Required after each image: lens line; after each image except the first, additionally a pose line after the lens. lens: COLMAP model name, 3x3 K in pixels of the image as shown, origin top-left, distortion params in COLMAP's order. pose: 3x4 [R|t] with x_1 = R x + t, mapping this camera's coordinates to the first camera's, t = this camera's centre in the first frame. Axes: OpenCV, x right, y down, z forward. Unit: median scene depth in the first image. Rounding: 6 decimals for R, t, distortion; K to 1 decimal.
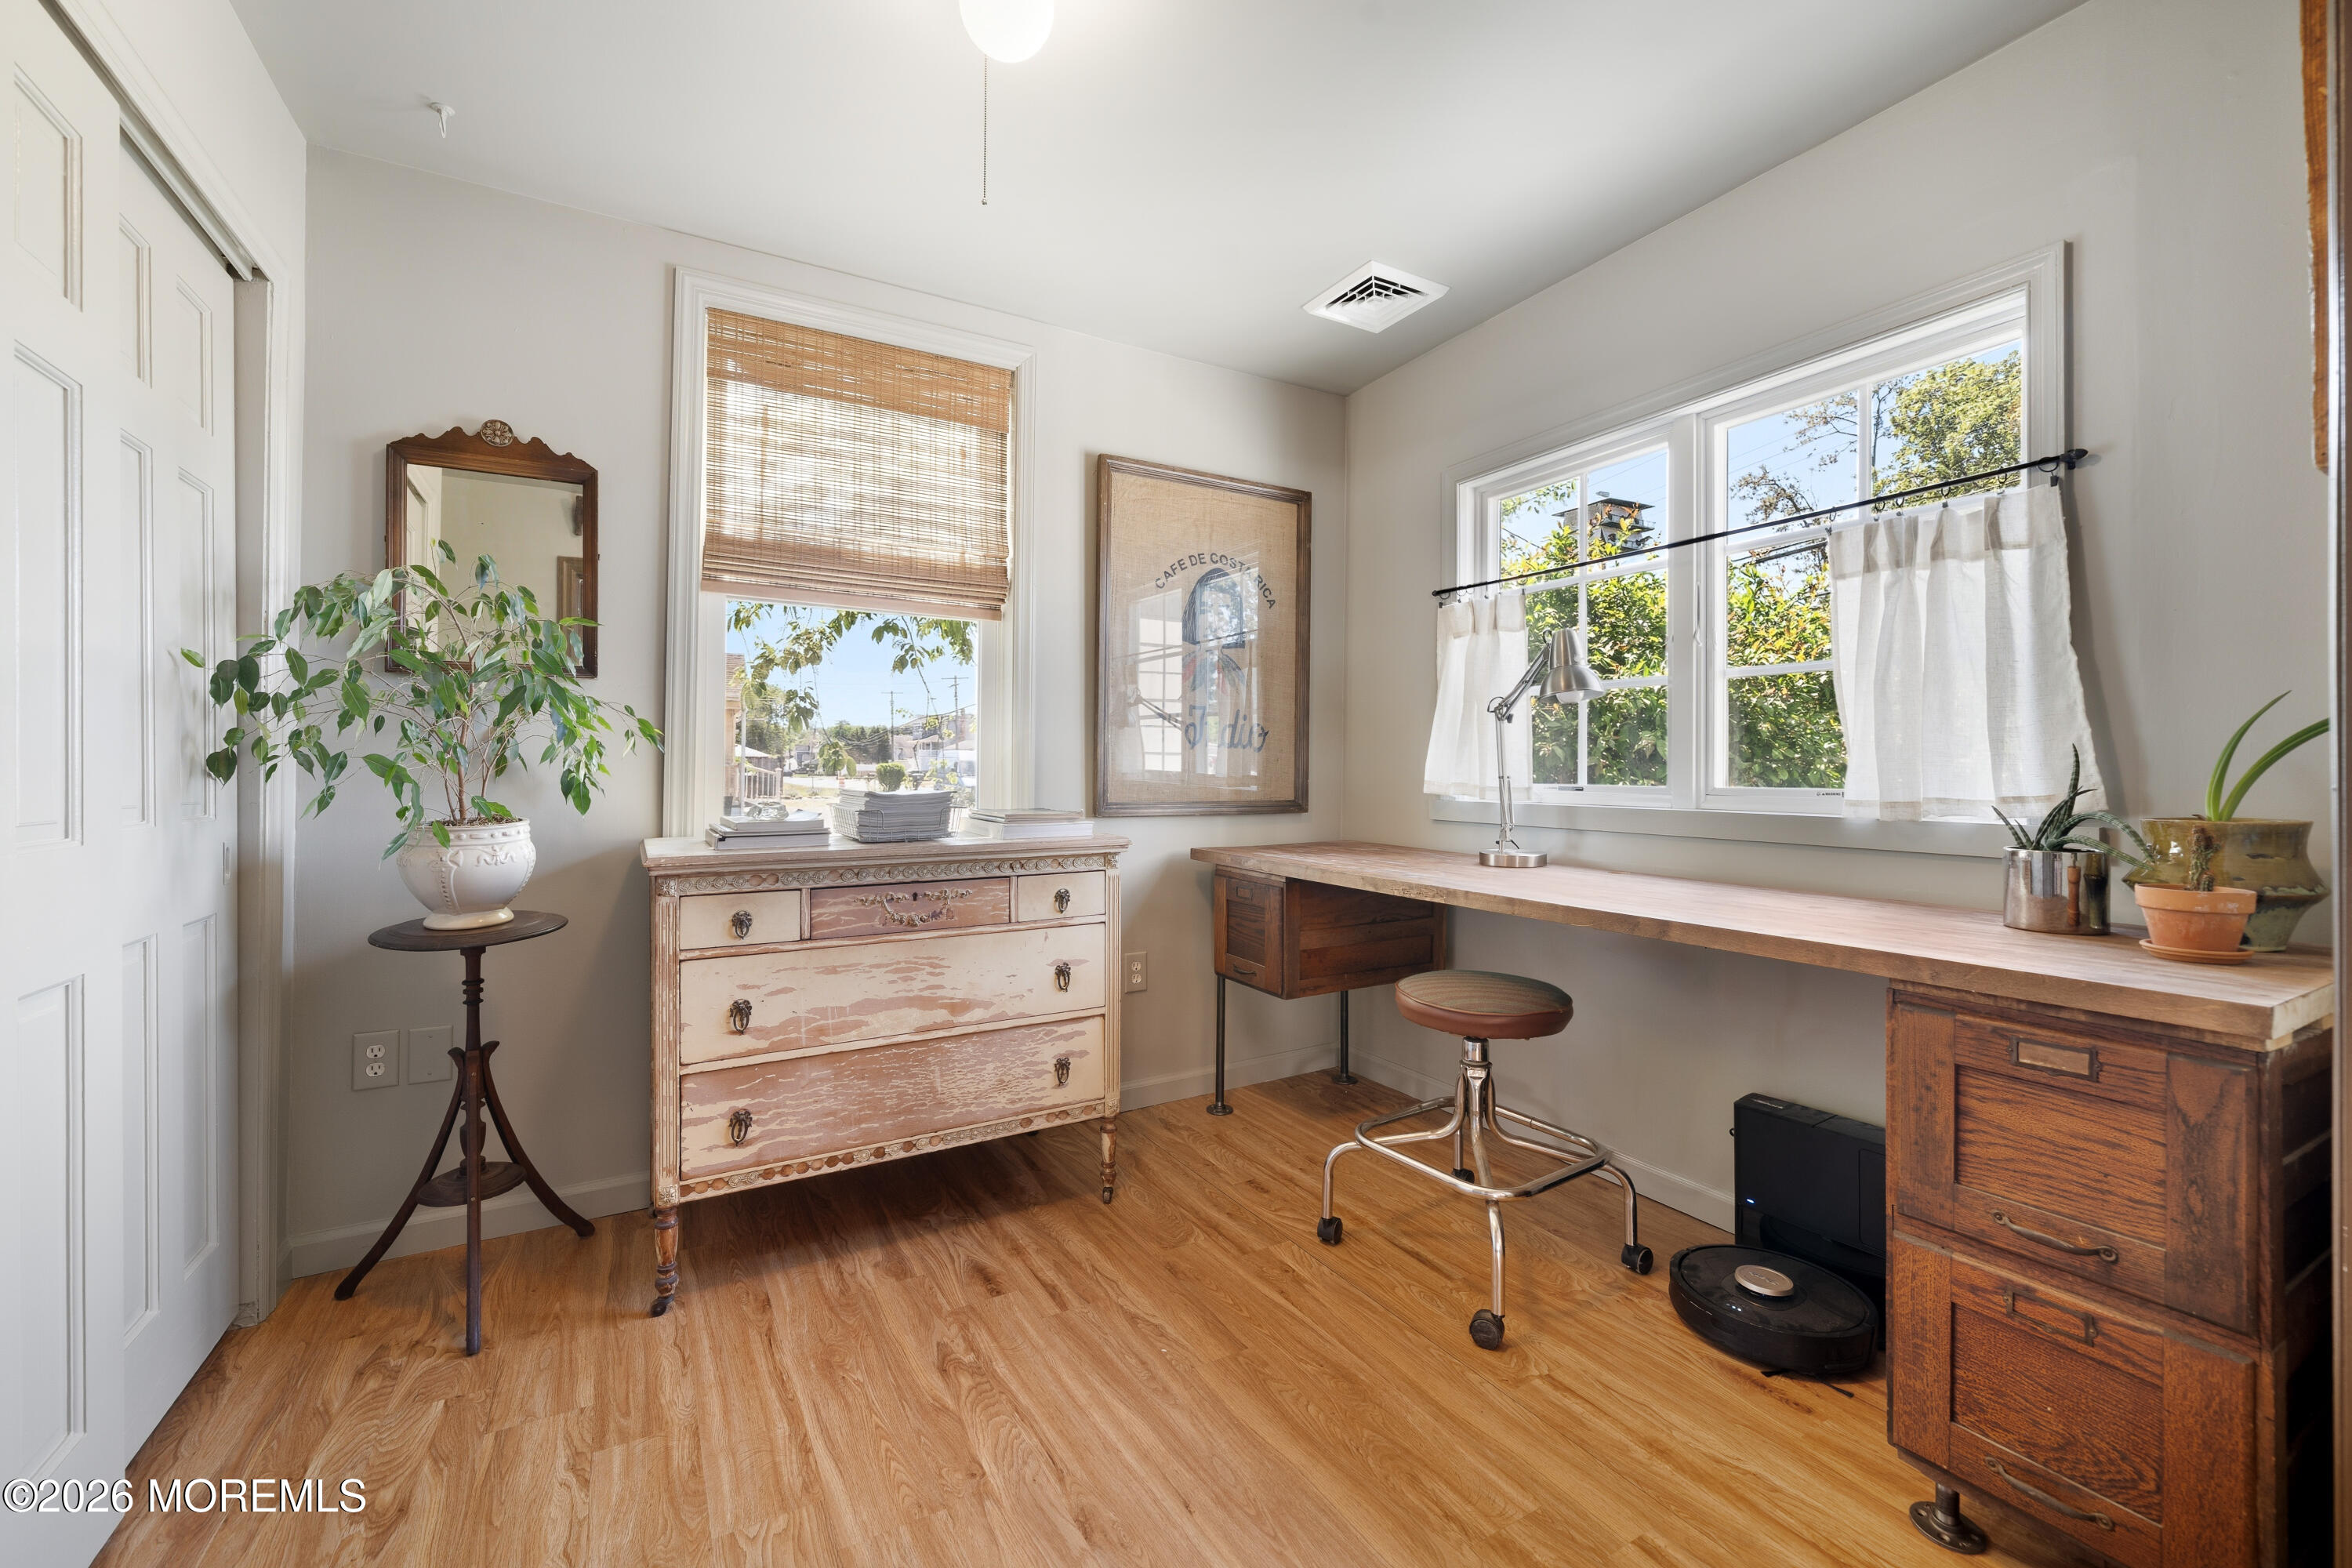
lens RADIAL K [[938.3, 0, 1173.5], [0, 938.3, 781.8], [0, 0, 1]] dist [-0.006223, 0.000584]
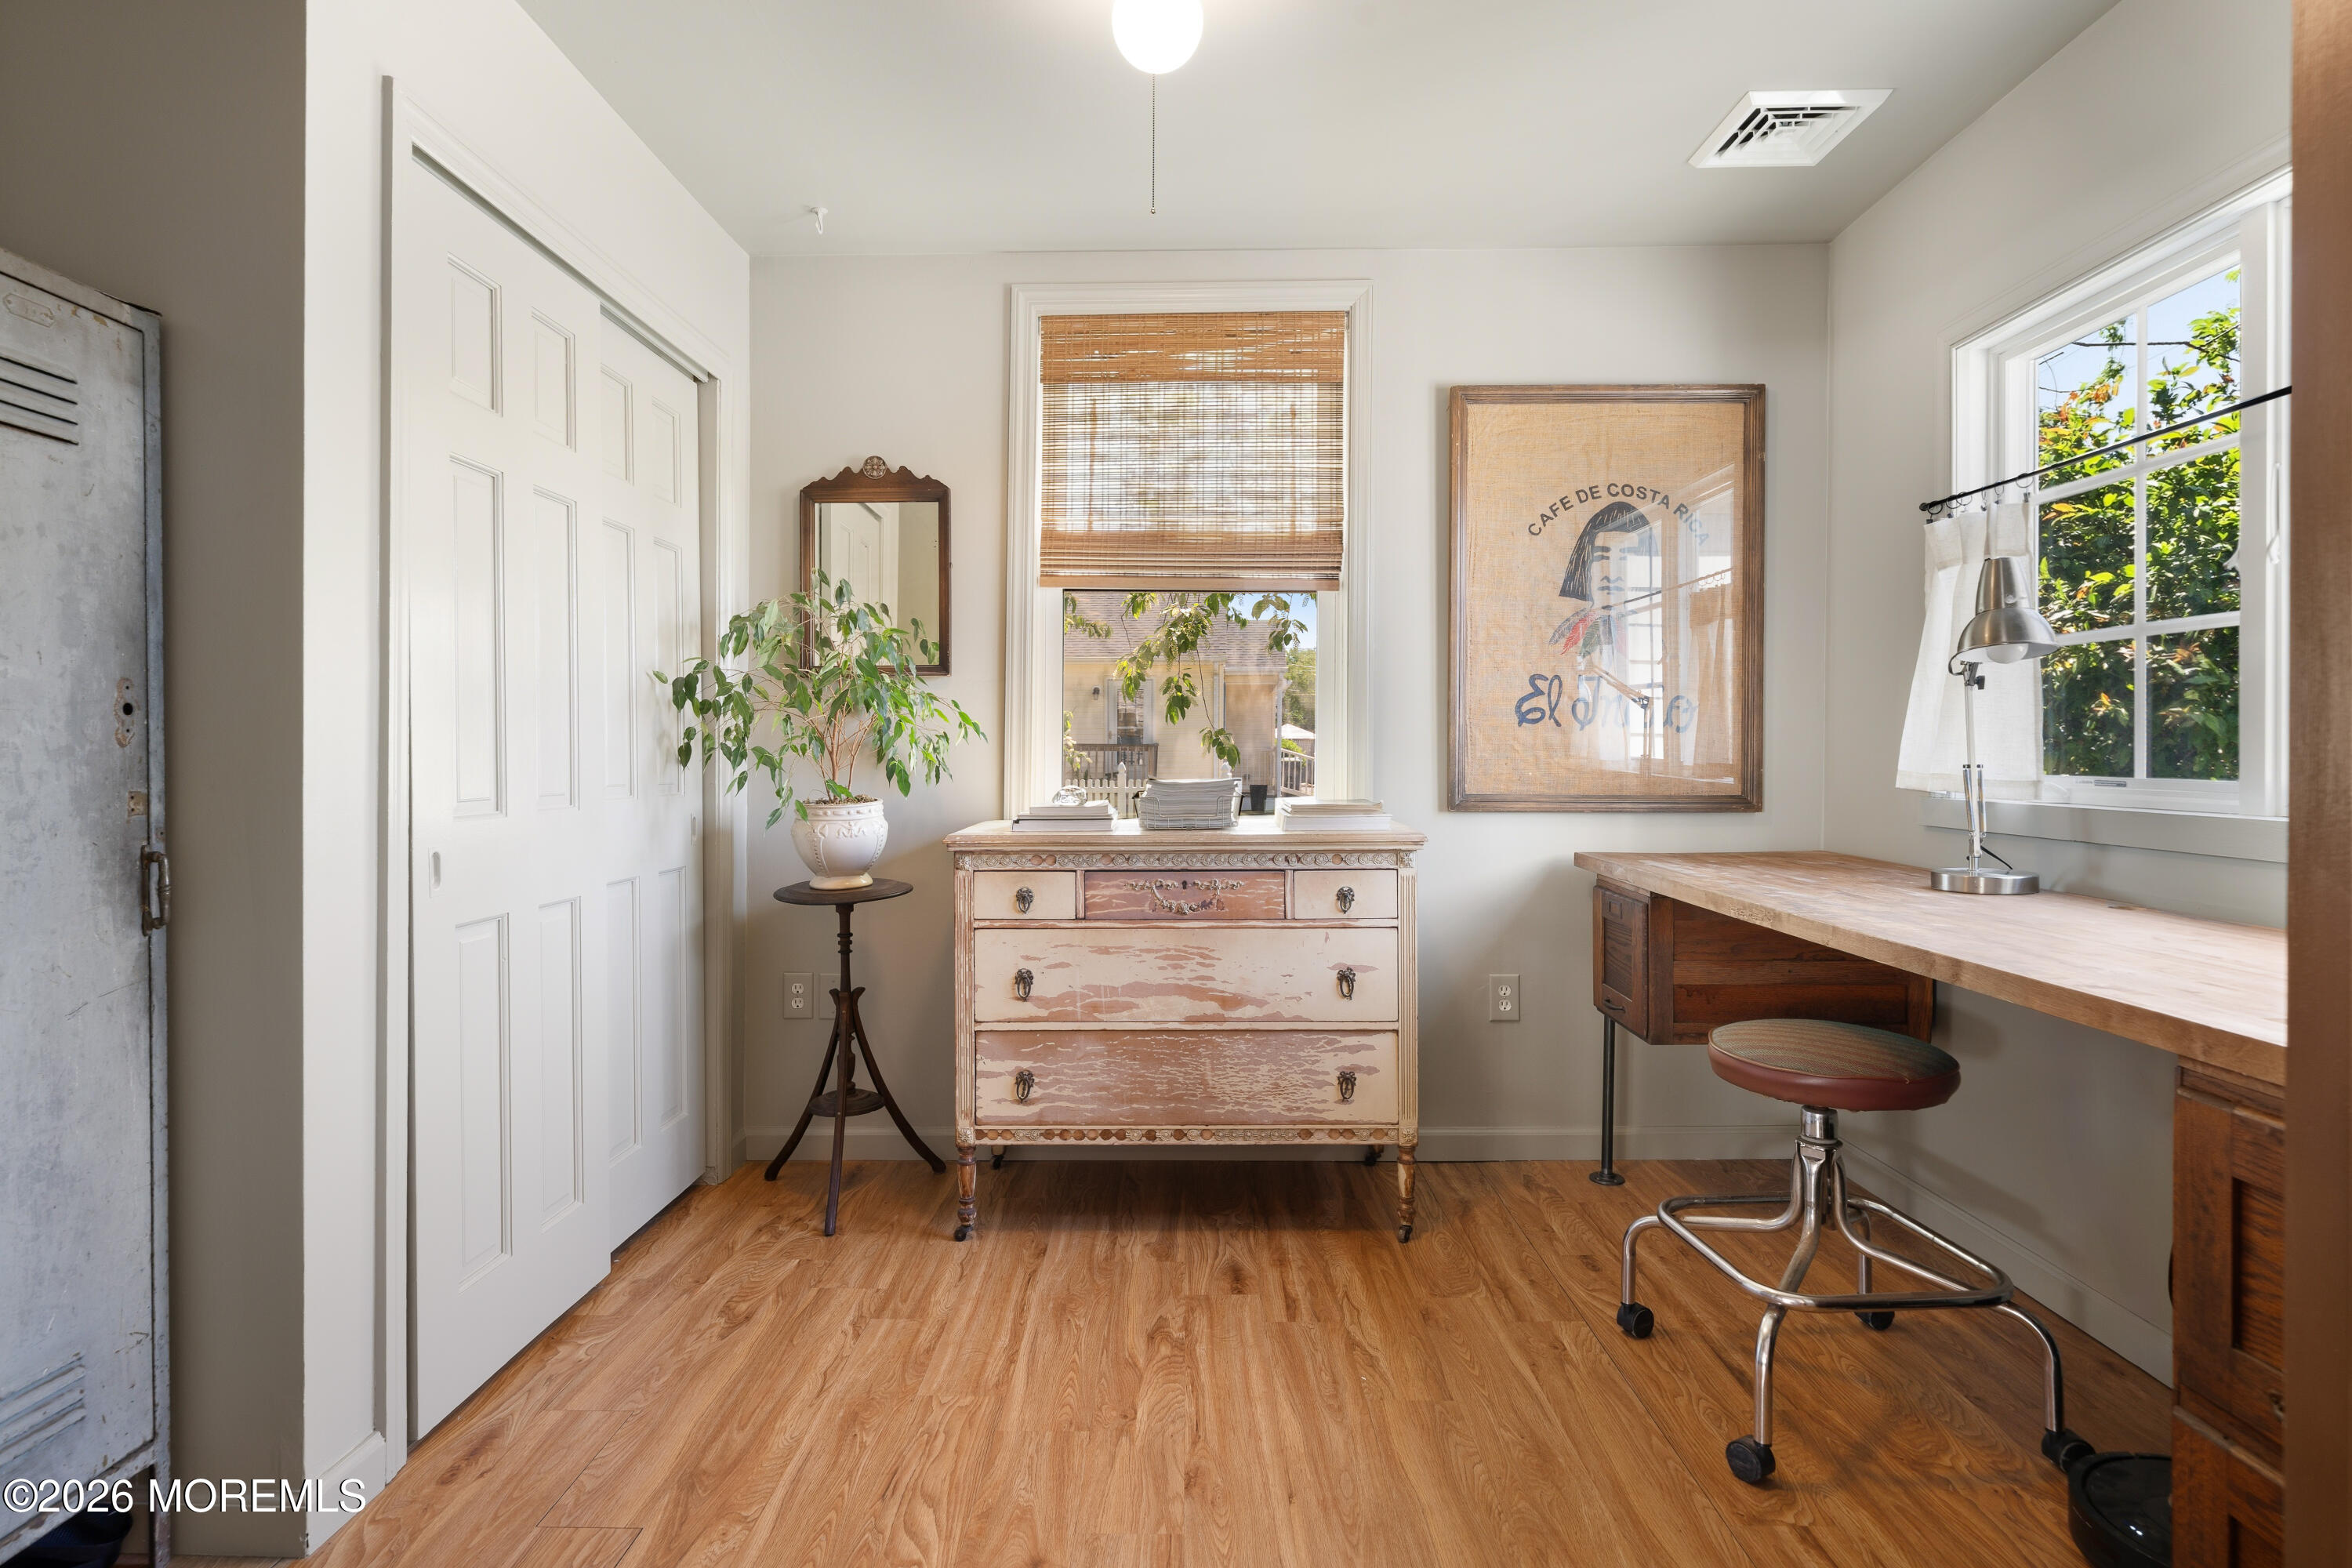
lens RADIAL K [[1204.1, 0, 1180.6], [0, 1204.1, 784.0], [0, 0, 1]] dist [-0.003799, 0.001726]
pose [[0.864894, 0.010036, -0.501854, 0.371823], [-0.003677, 0.999900, 0.013659, -0.002070], [0.501941, -0.009968, 0.864844, -0.109304]]
